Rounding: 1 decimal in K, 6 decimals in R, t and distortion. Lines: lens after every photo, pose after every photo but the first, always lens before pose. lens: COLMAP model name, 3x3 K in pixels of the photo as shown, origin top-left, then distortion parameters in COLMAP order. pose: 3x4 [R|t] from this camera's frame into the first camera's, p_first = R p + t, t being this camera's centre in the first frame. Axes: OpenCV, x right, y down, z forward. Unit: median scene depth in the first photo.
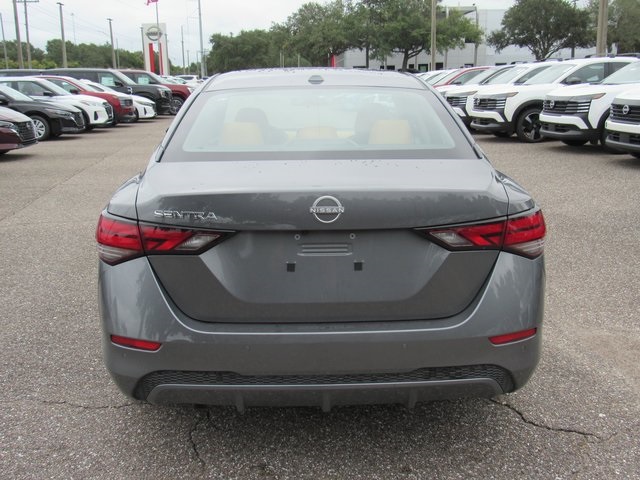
lens RADIAL K [[687.4, 0, 319.5], [0, 687.4, 238.5], [0, 0, 1]] dist [-0.027471, 0.000000]
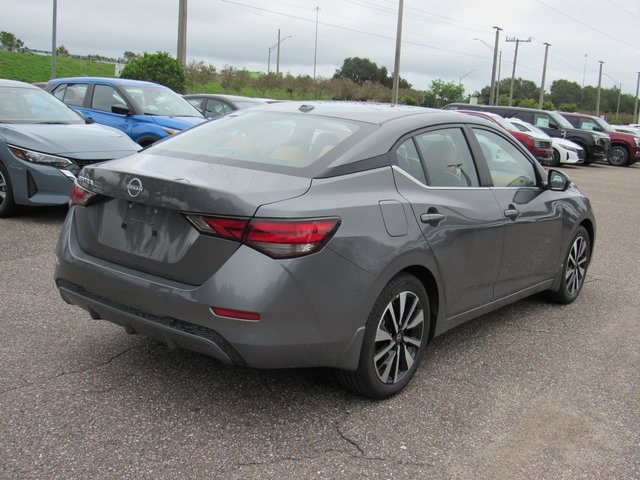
lens RADIAL K [[744.2, 0, 320.0], [0, 744.2, 241.8], [0, 0, 1]] dist [-0.069288, 0.000000]
pose [[0.768755, 0.177333, -0.614466, 0.115221], [-0.218870, 0.975723, 0.007765, -0.002556], [0.600926, 0.128519, 0.788905, 0.002413]]
